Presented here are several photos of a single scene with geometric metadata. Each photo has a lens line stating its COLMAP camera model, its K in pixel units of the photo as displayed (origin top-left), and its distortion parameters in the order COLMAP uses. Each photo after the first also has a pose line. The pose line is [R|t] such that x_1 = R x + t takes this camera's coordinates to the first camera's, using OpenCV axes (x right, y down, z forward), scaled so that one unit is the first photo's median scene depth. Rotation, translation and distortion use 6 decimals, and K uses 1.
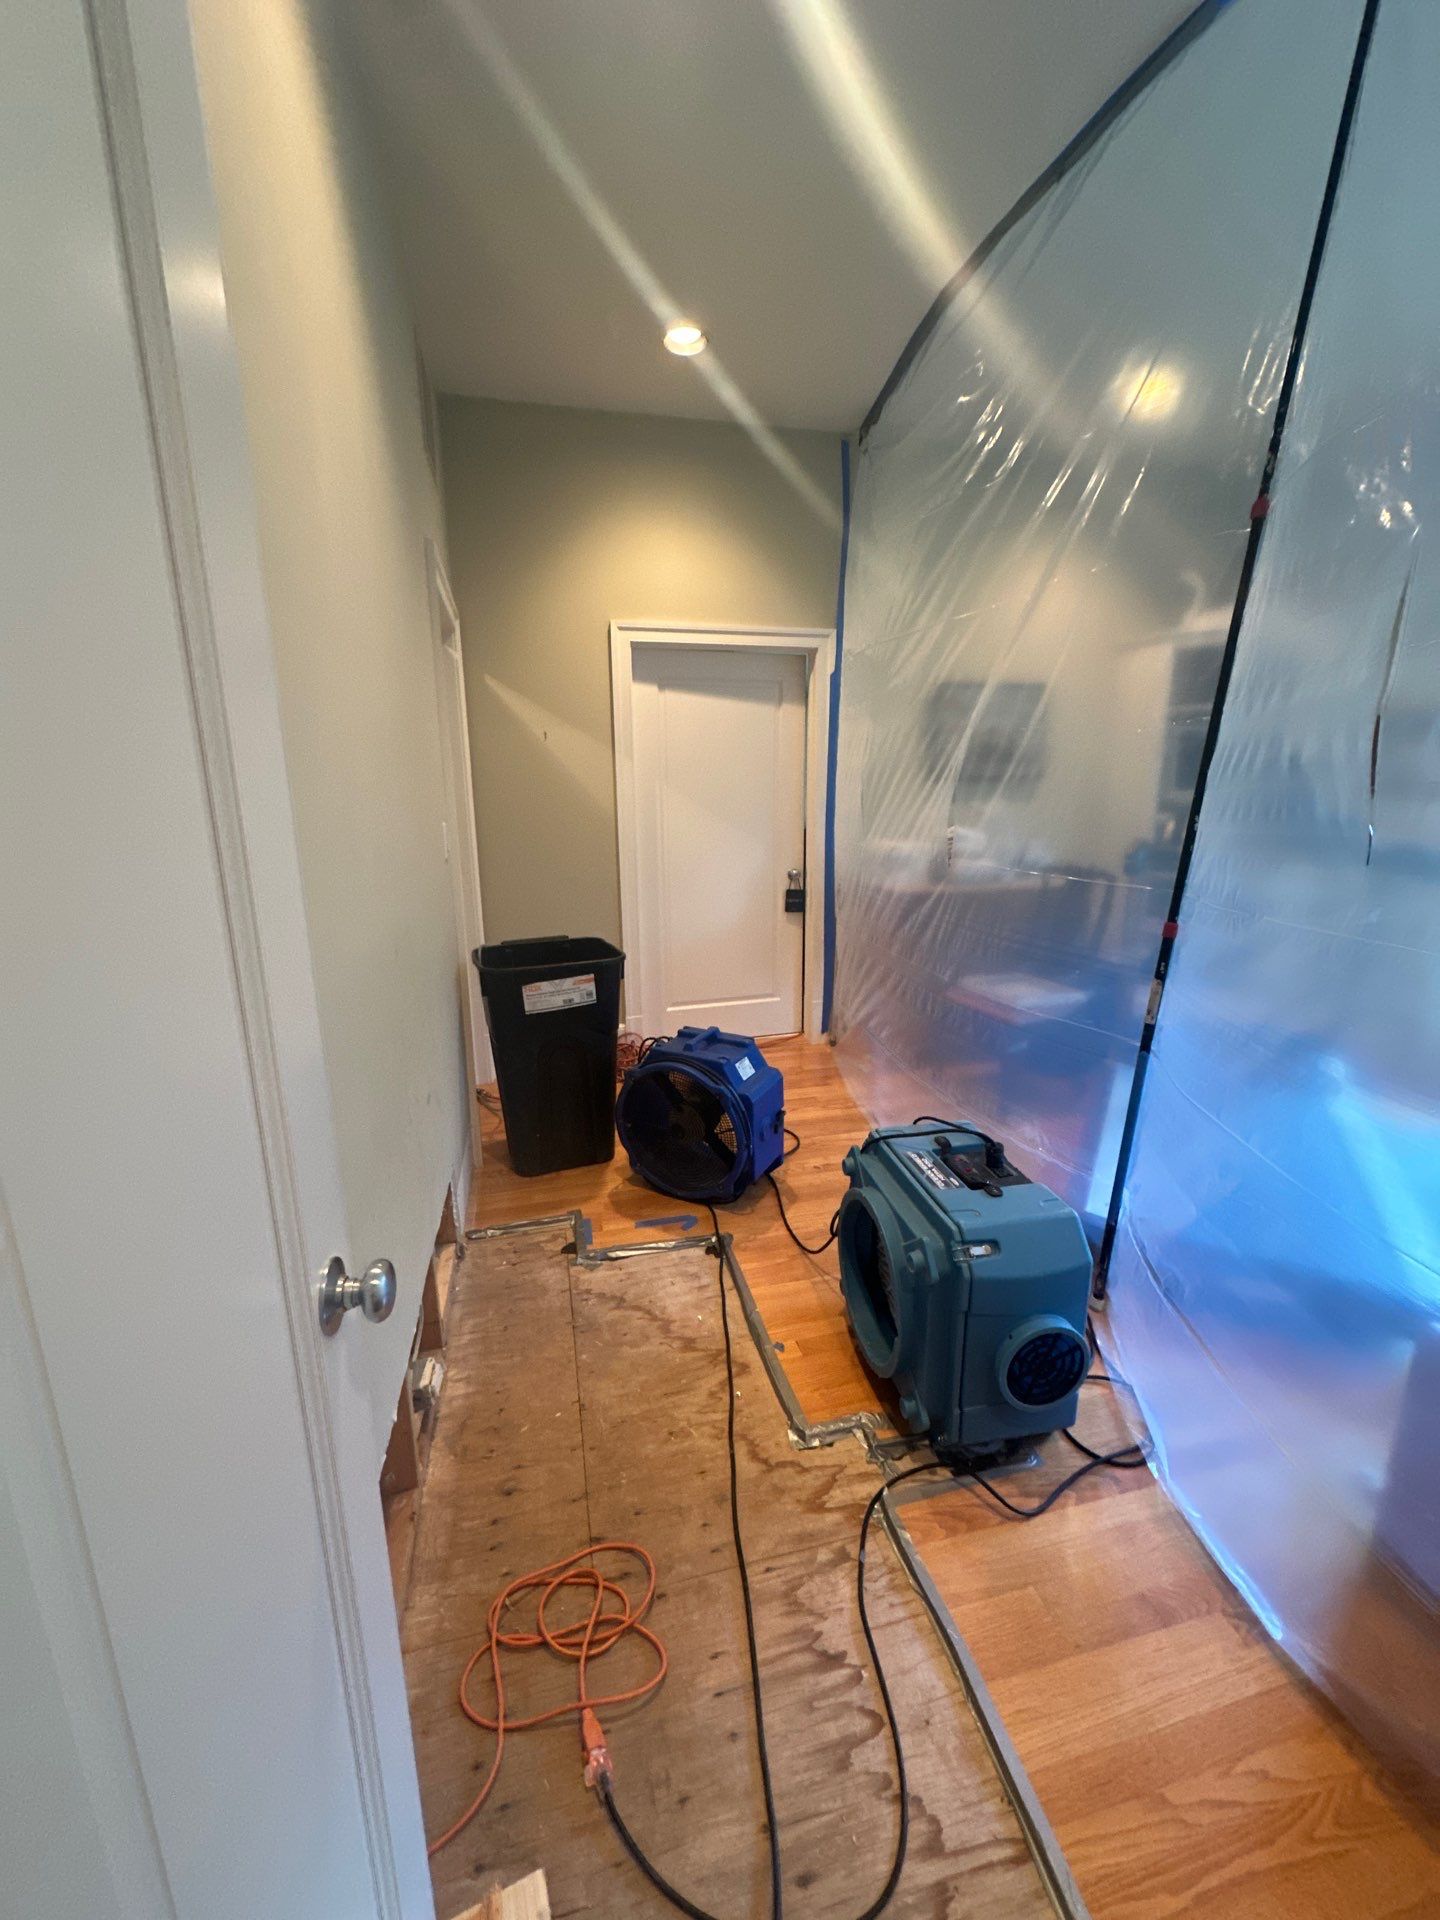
lens RADIAL K [[762.6, 0, 721.9], [0, 762.6, 971.1], [0, 0, 1]] dist [0.001217, -0.000067]
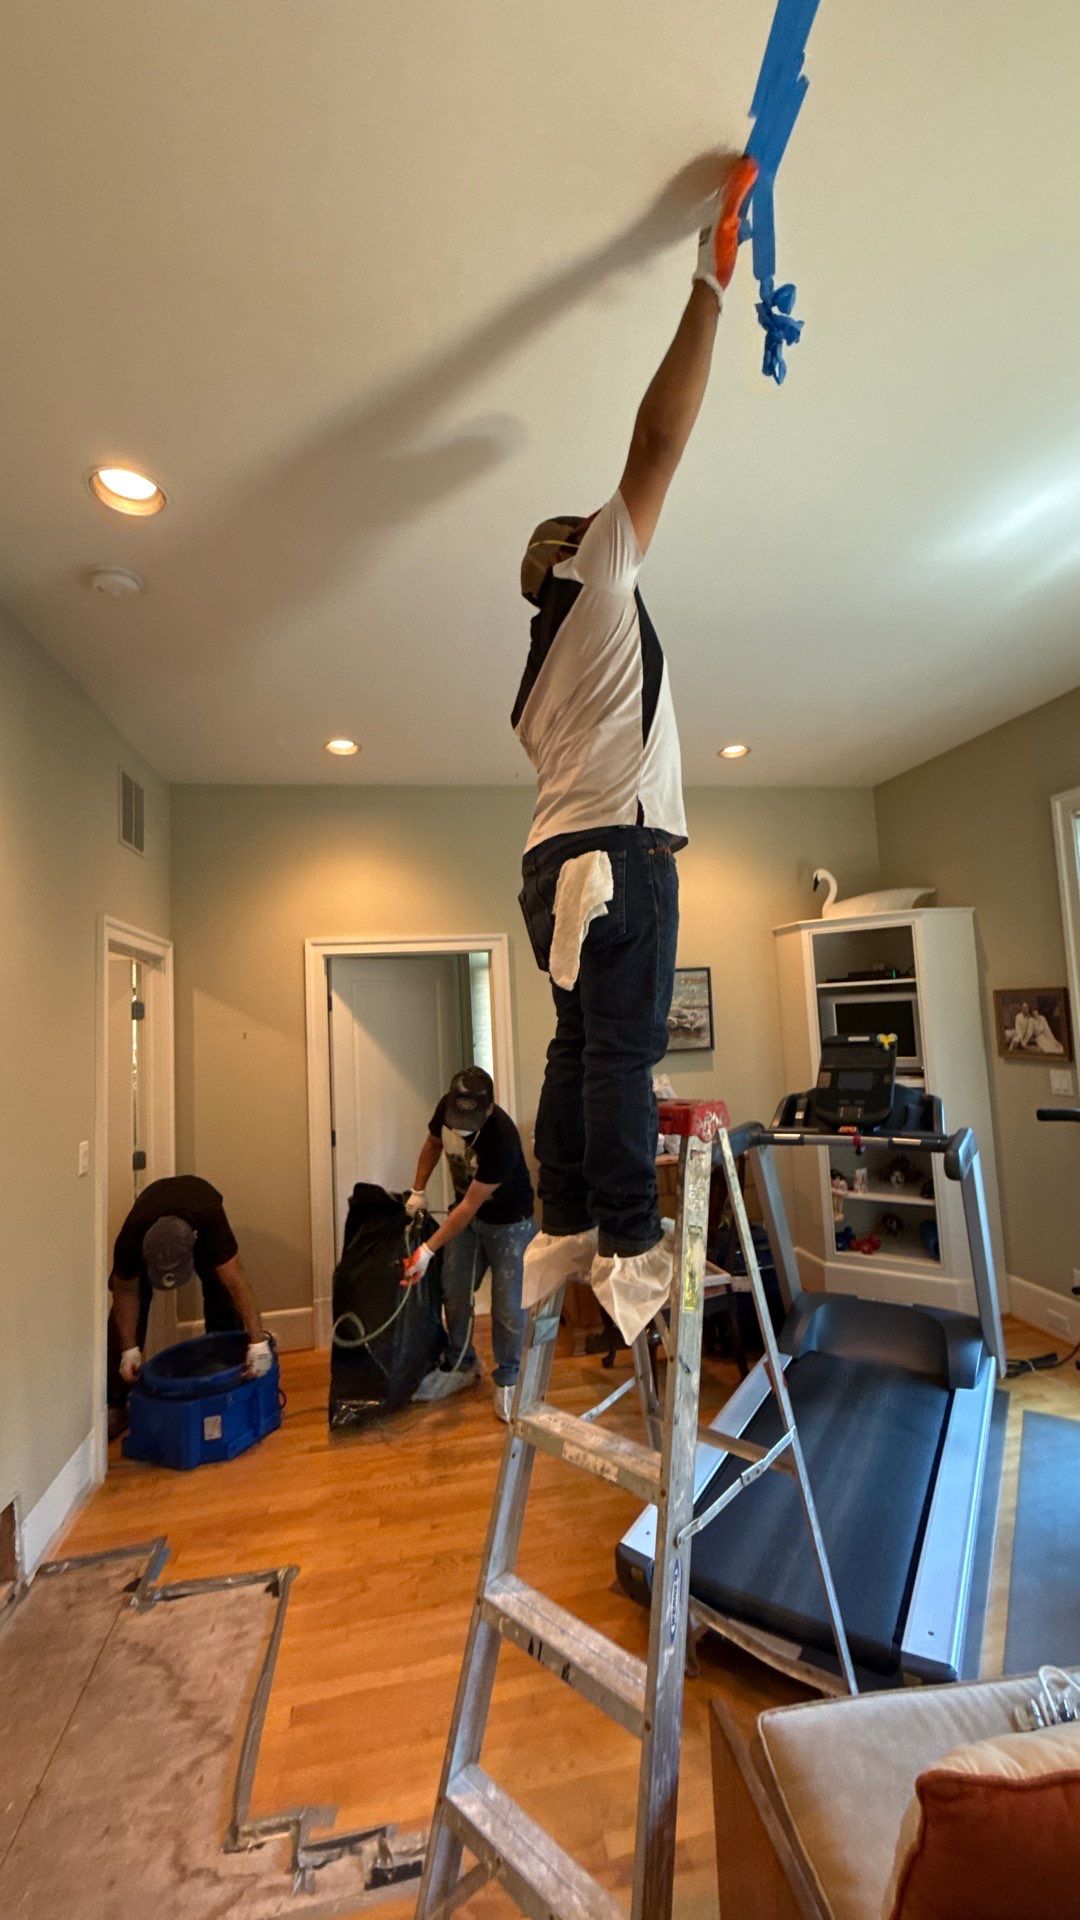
lens RADIAL K [[766.9, 0, 540.1], [0, 766.9, 951.1], [0, 0, 1]] dist [0.003064, -0.000003]
pose [[0.997903, -0.045094, -0.046432, 0.473954], [0.029067, 0.953181, -0.301000, -0.122458], [0.057831, 0.299020, 0.952493, -0.194491]]
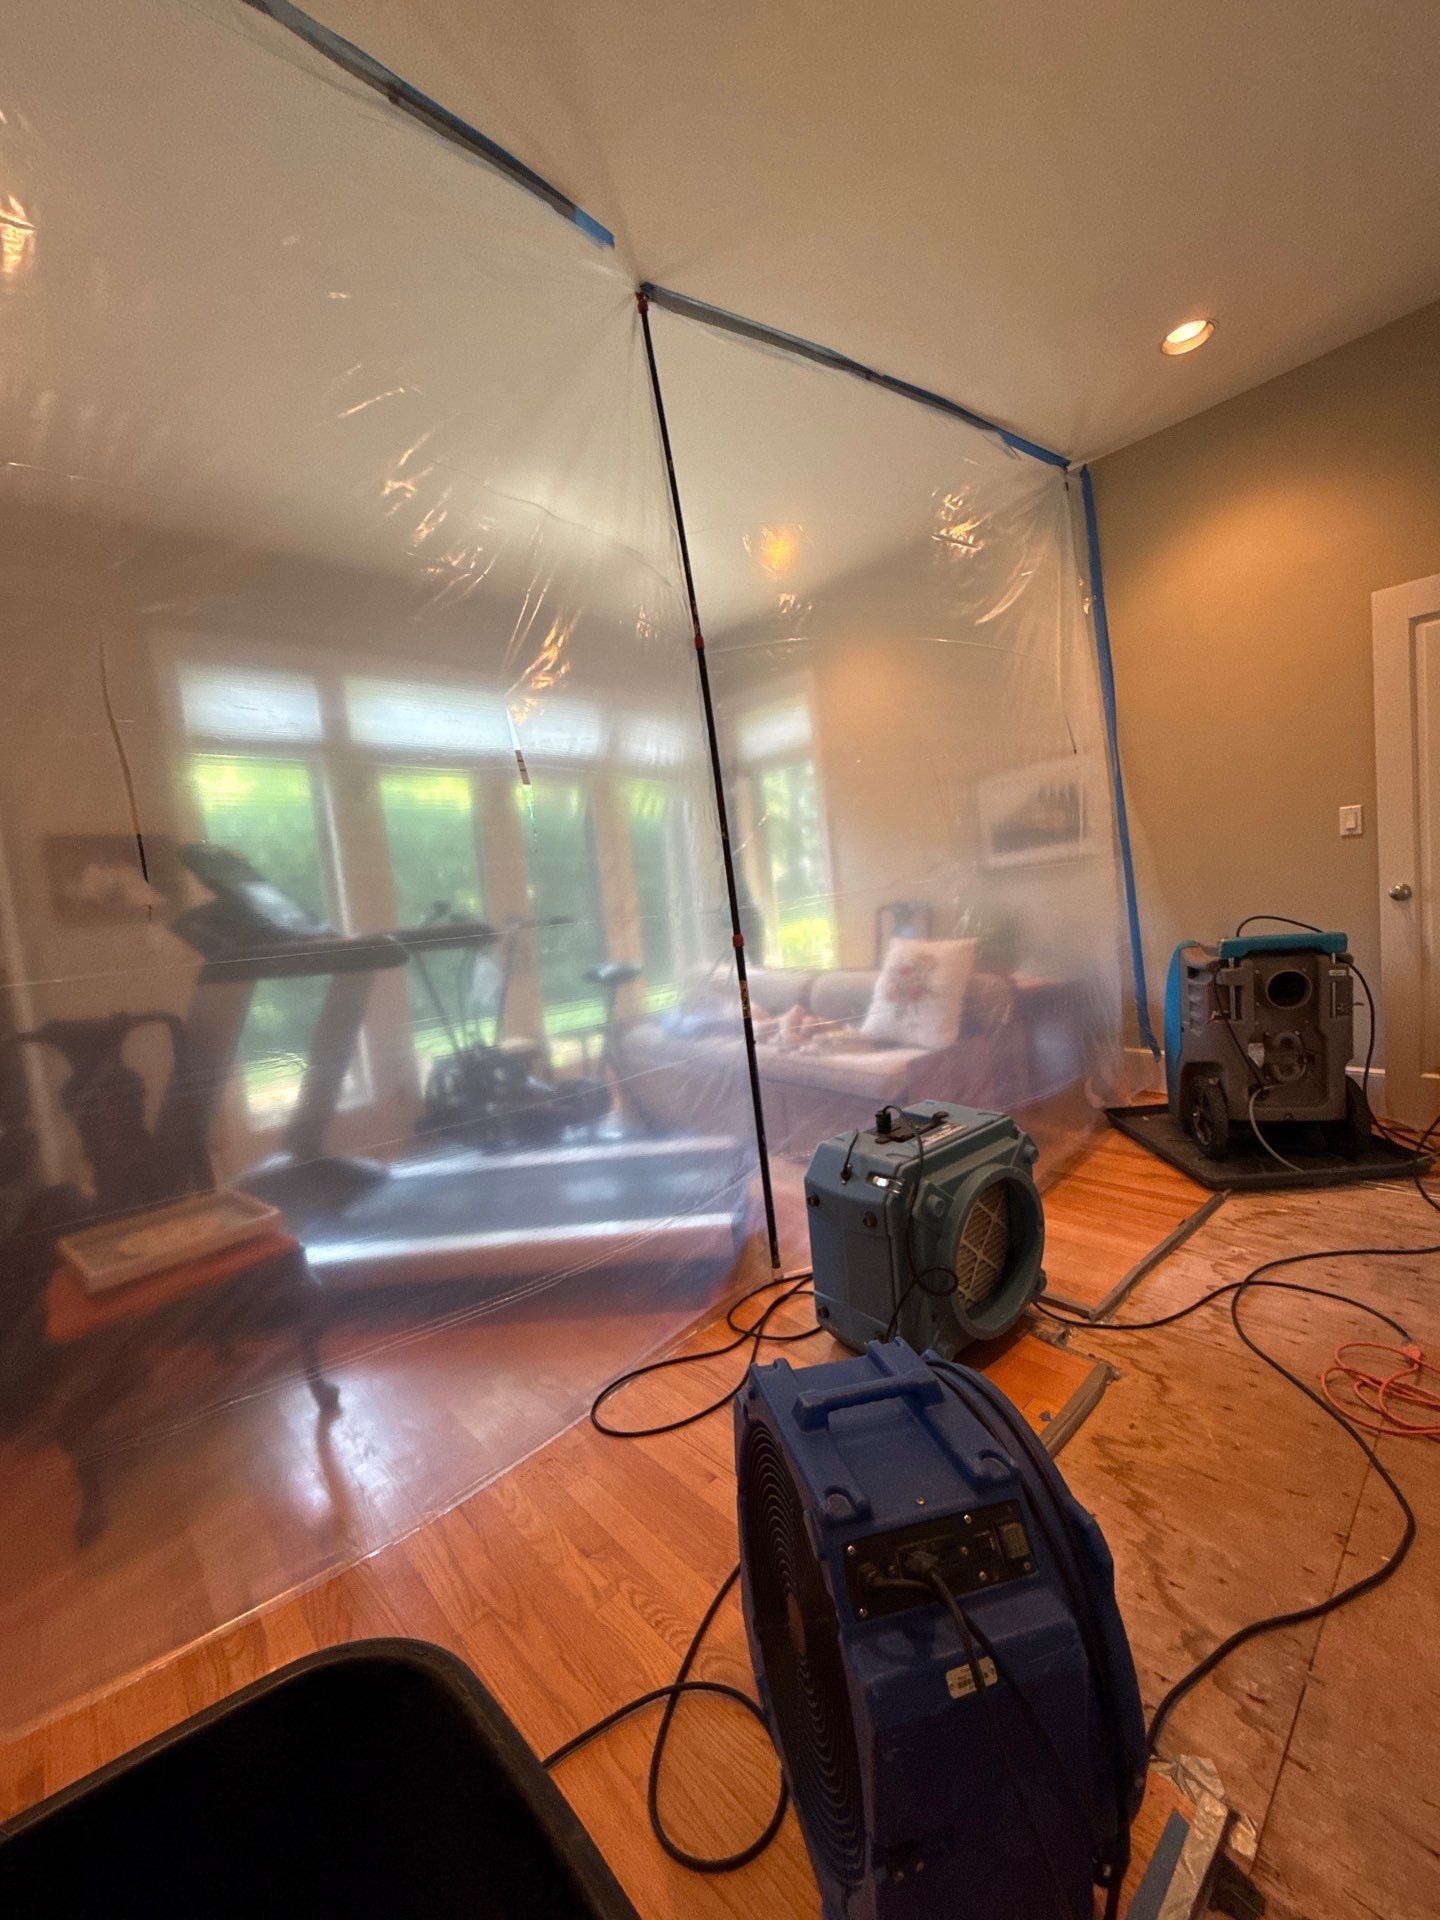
lens RADIAL K [[762.6, 0, 724.7], [0, 762.6, 950.7], [0, 0, 1]] dist [0.001217, -0.000067]
pose [[-0.479484, -0.019102, 0.877343, -0.460358], [0.294165, 0.938421, 0.181199, -0.241514], [-0.826778, 0.344965, -0.444338, 1.399055]]
